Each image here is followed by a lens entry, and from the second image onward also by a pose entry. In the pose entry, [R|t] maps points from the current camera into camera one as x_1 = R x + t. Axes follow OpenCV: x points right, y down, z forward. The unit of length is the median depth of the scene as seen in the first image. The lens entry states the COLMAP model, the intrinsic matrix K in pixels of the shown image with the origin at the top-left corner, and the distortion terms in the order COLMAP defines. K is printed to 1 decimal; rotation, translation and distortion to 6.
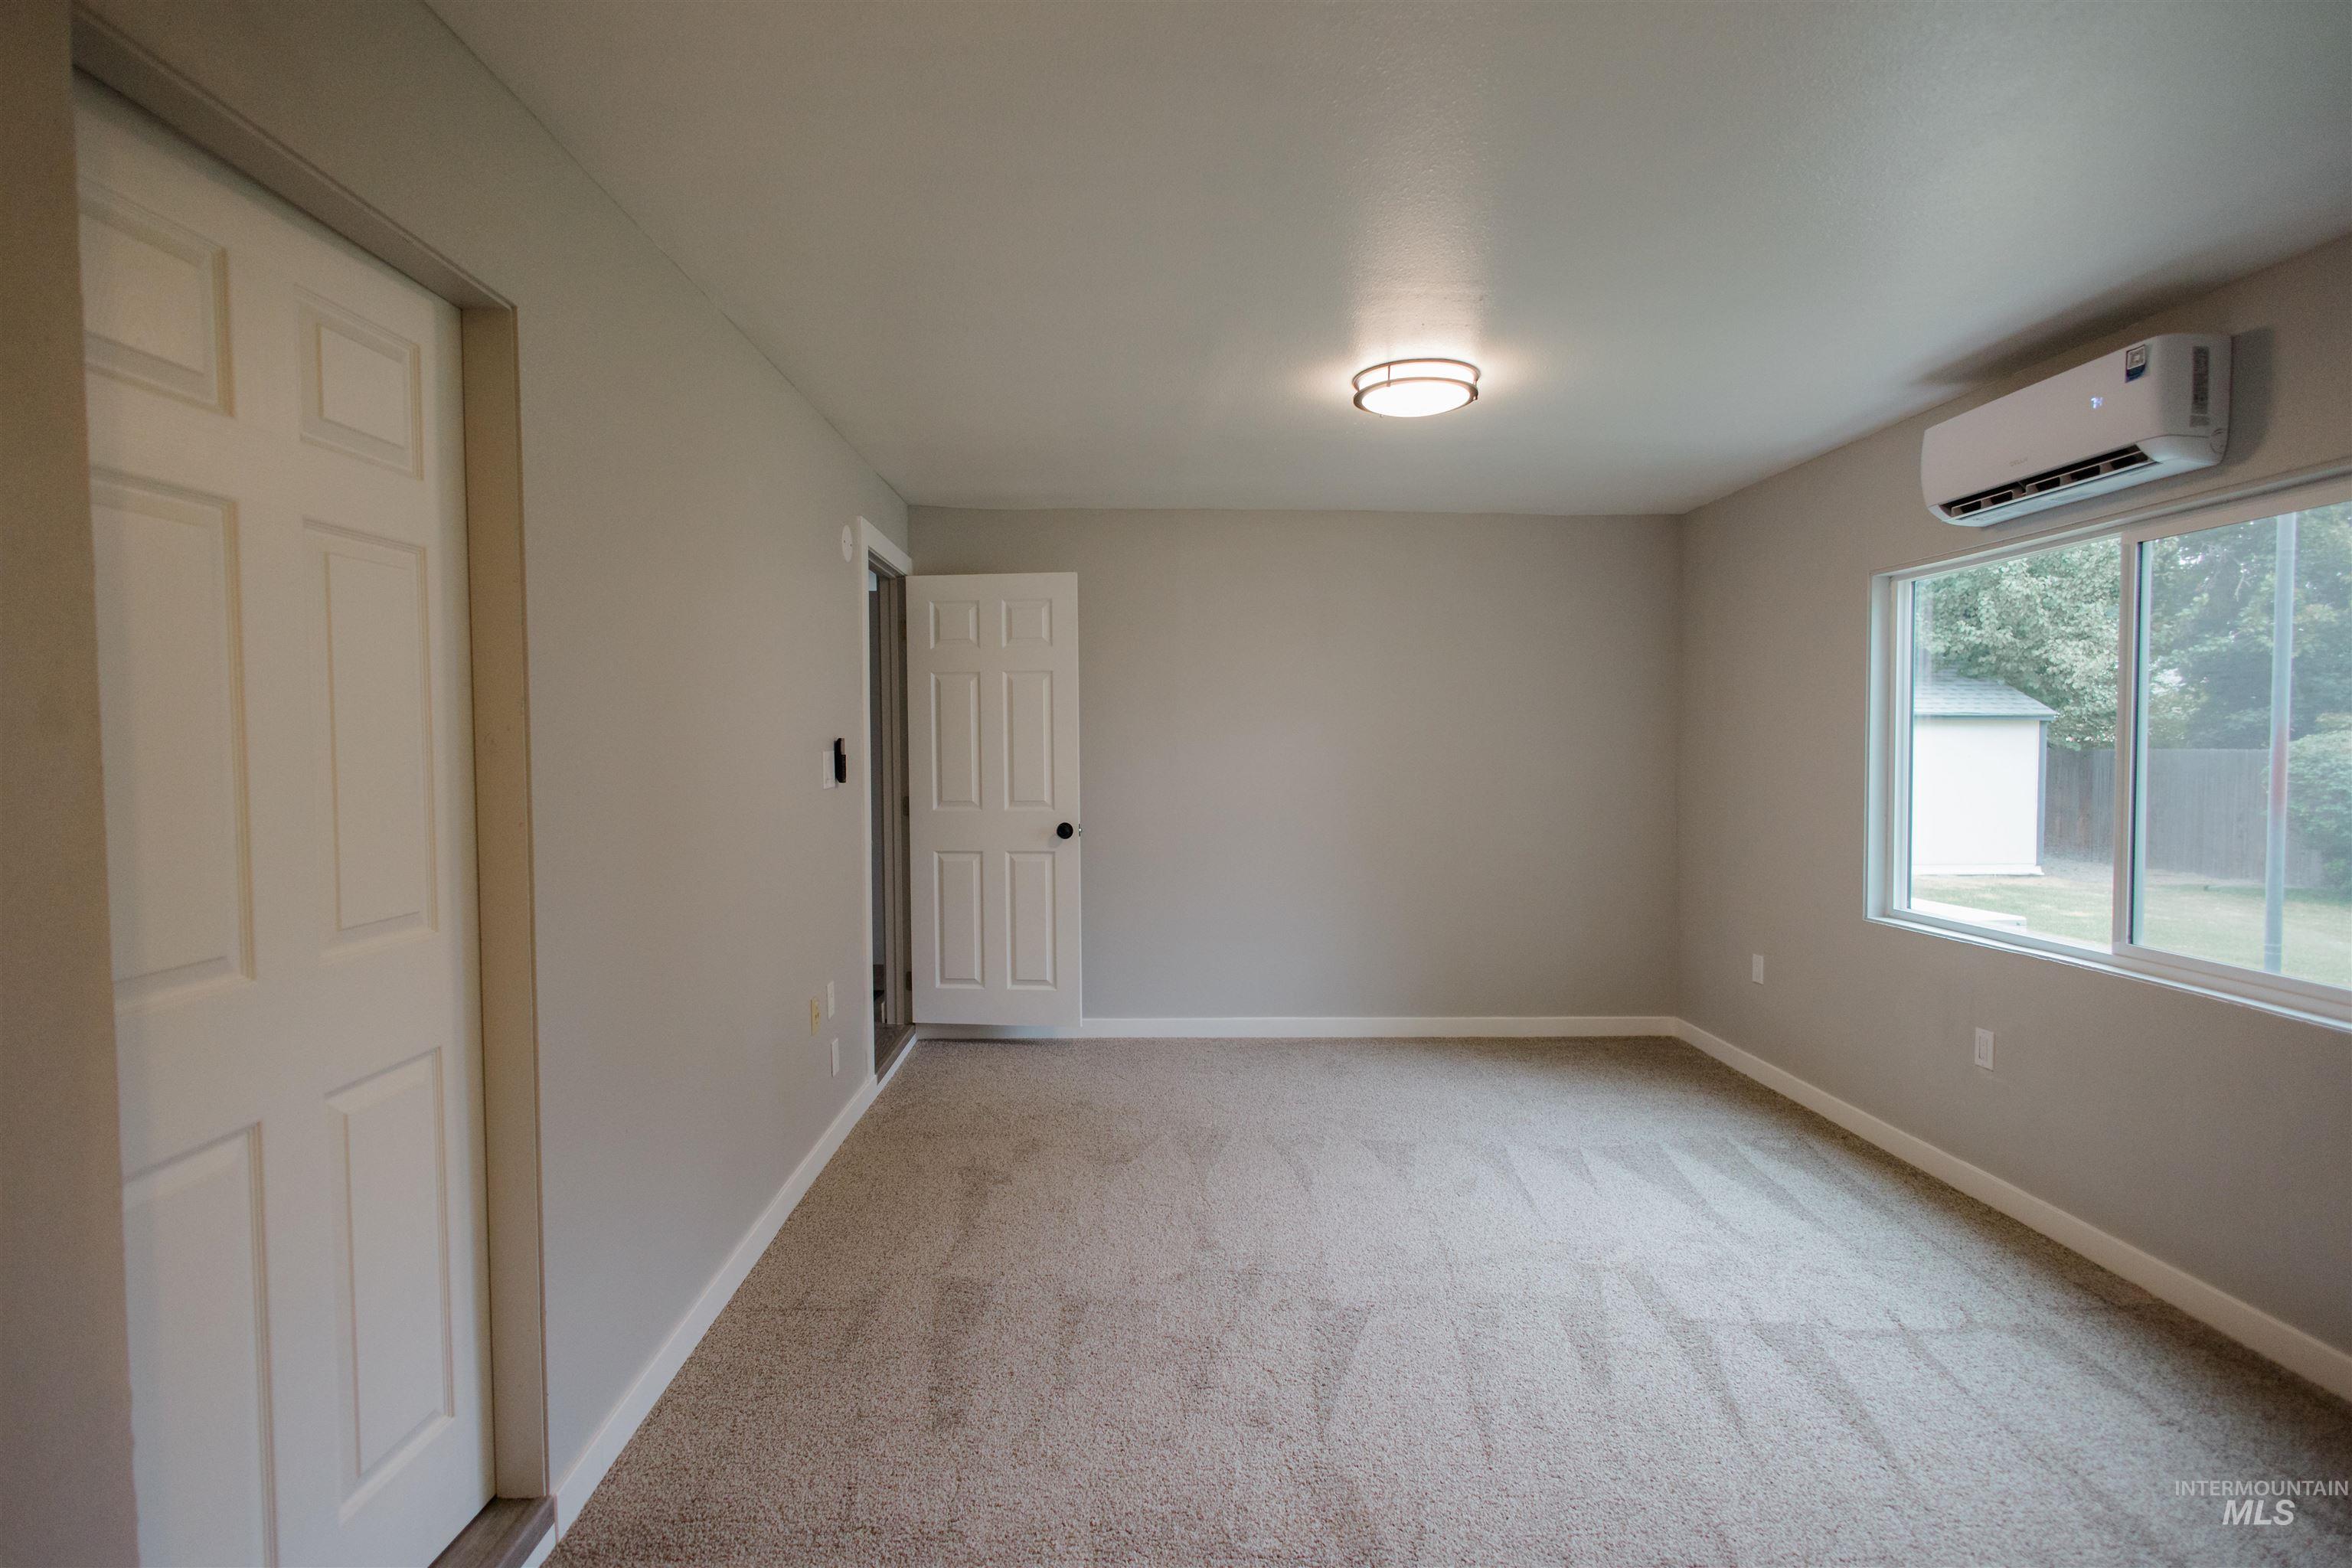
lens RADIAL K [[1104.6, 0, 1169.7], [0, 1104.6, 785.6], [0, 0, 1]] dist [0.003728, -0.001188]
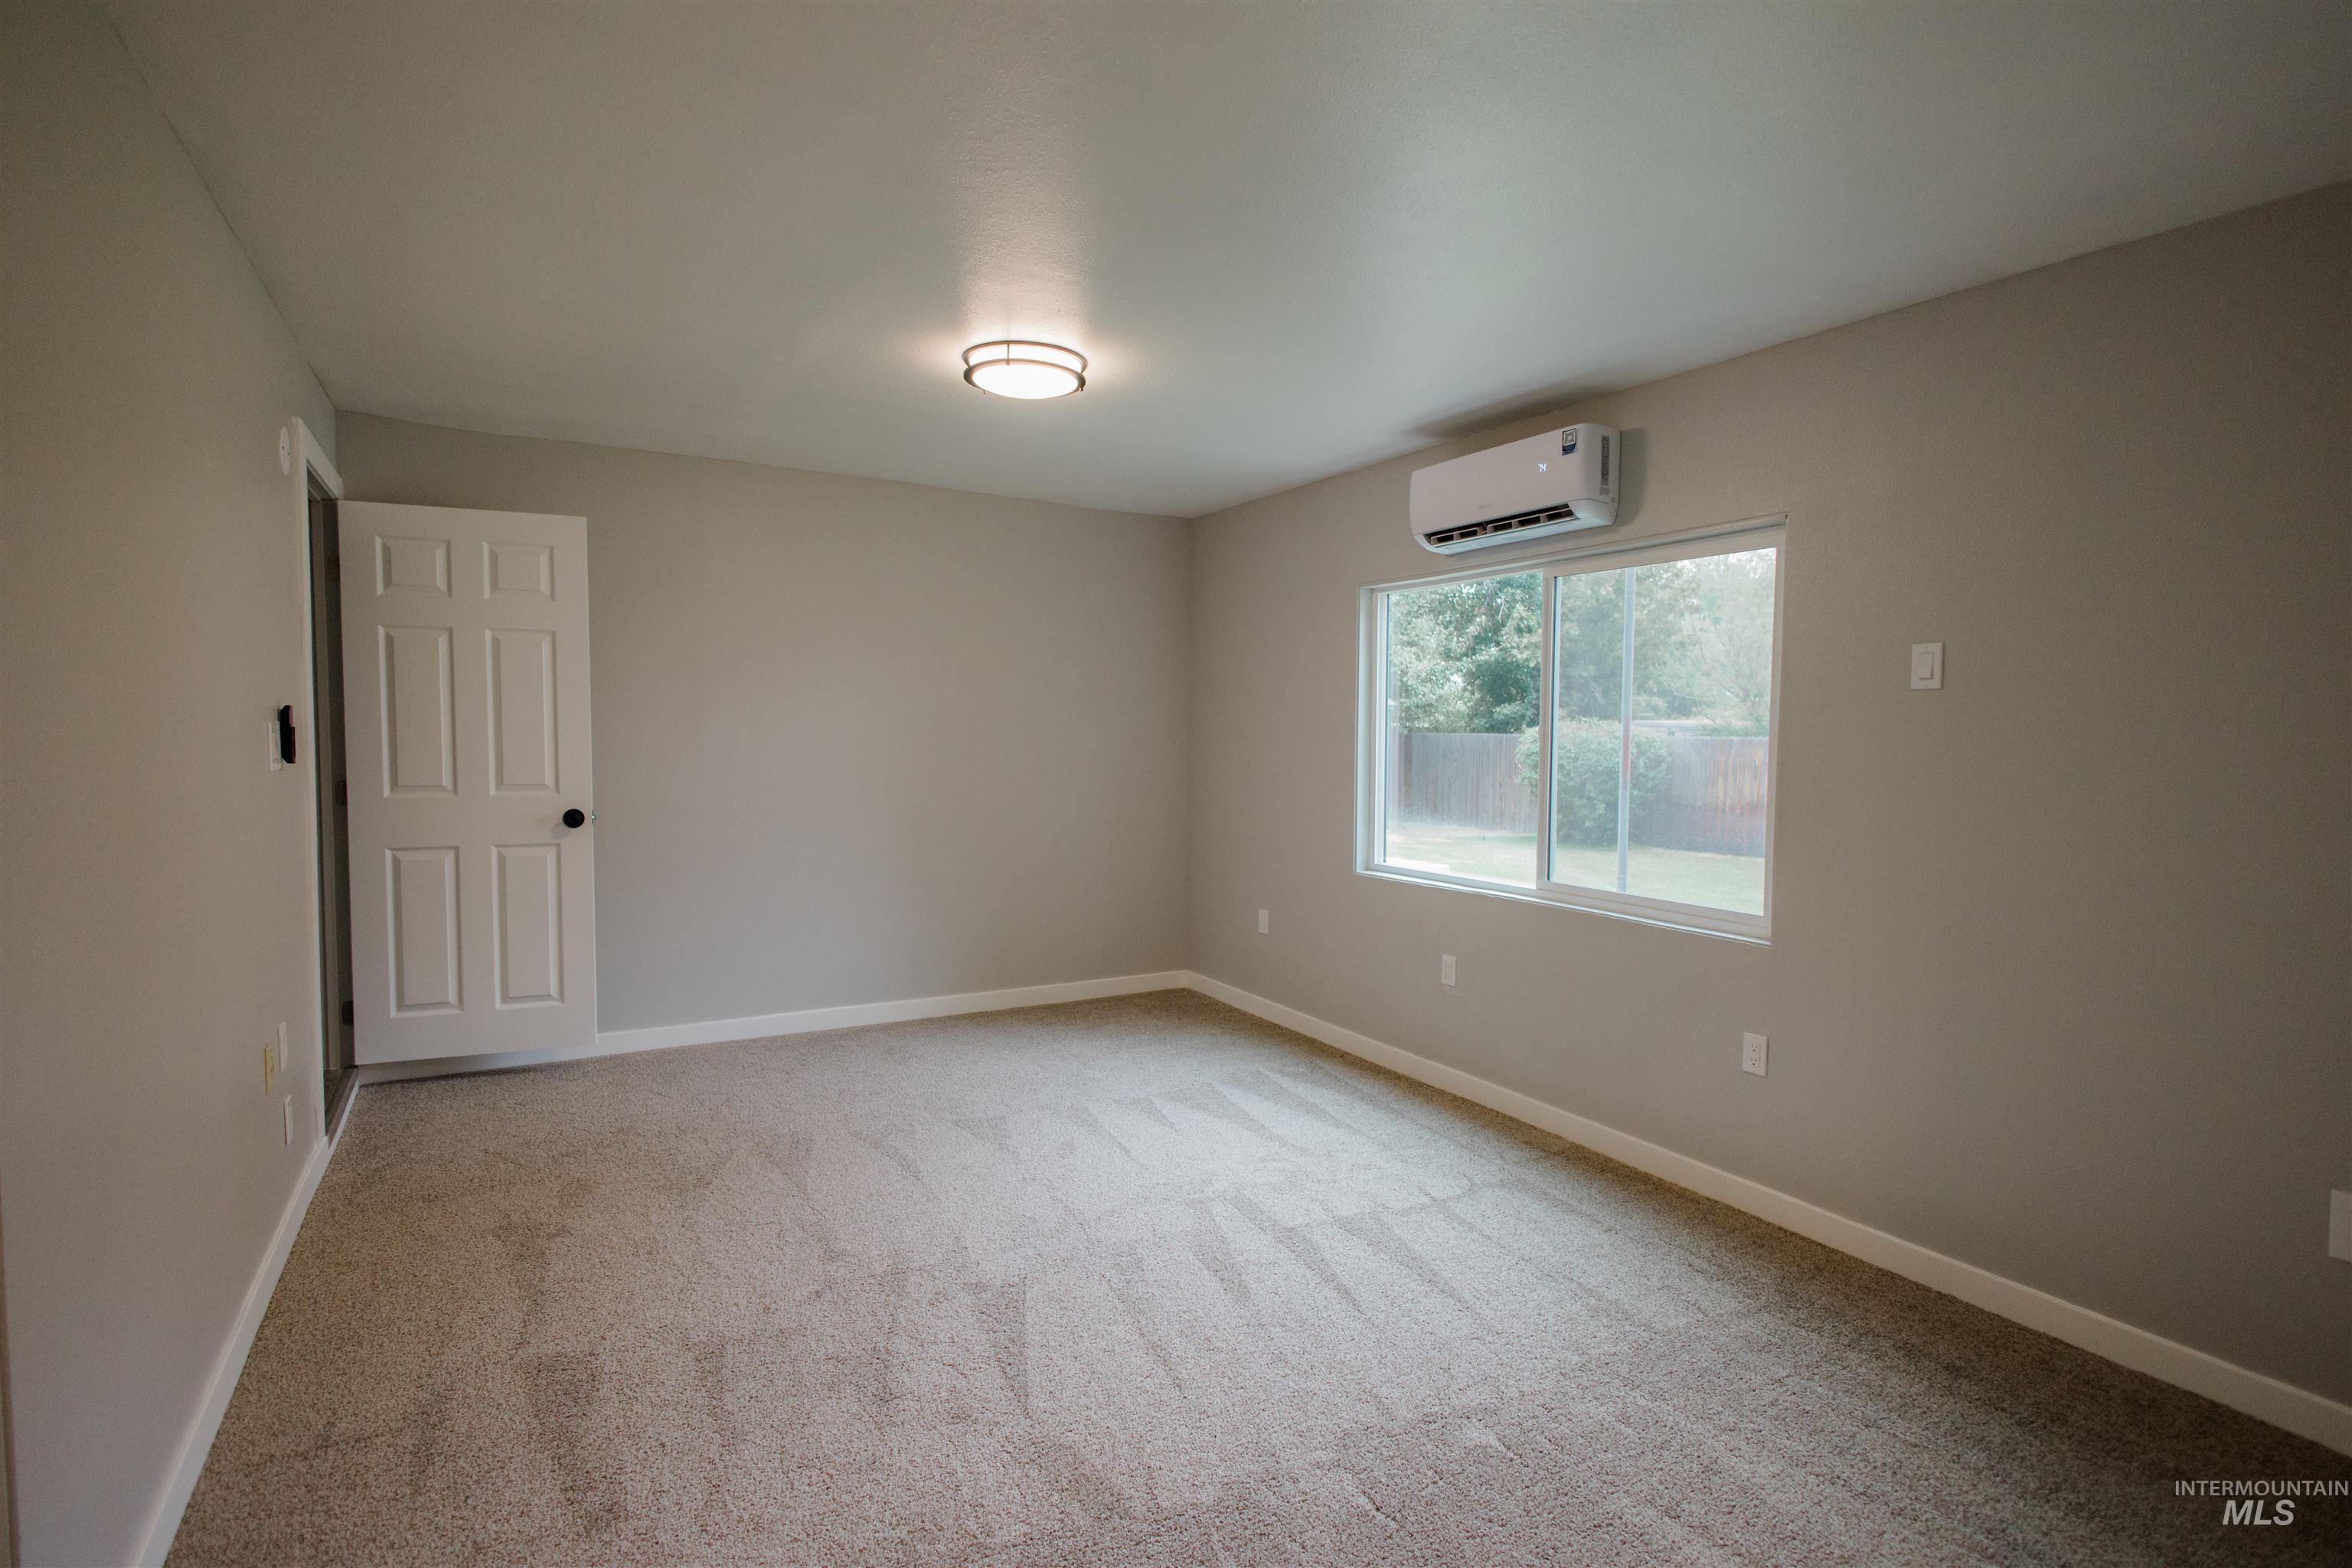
lens RADIAL K [[1107.6, 0, 1169.3], [0, 1107.6, 780.5], [0, 0, 1]] dist [0.000116, 0.000104]
pose [[0.883447, -0.011790, 0.468383, -0.136808], [0.004824, 0.999859, 0.016070, -0.000173], [-0.468507, -0.011937, 0.883379, 0.038438]]
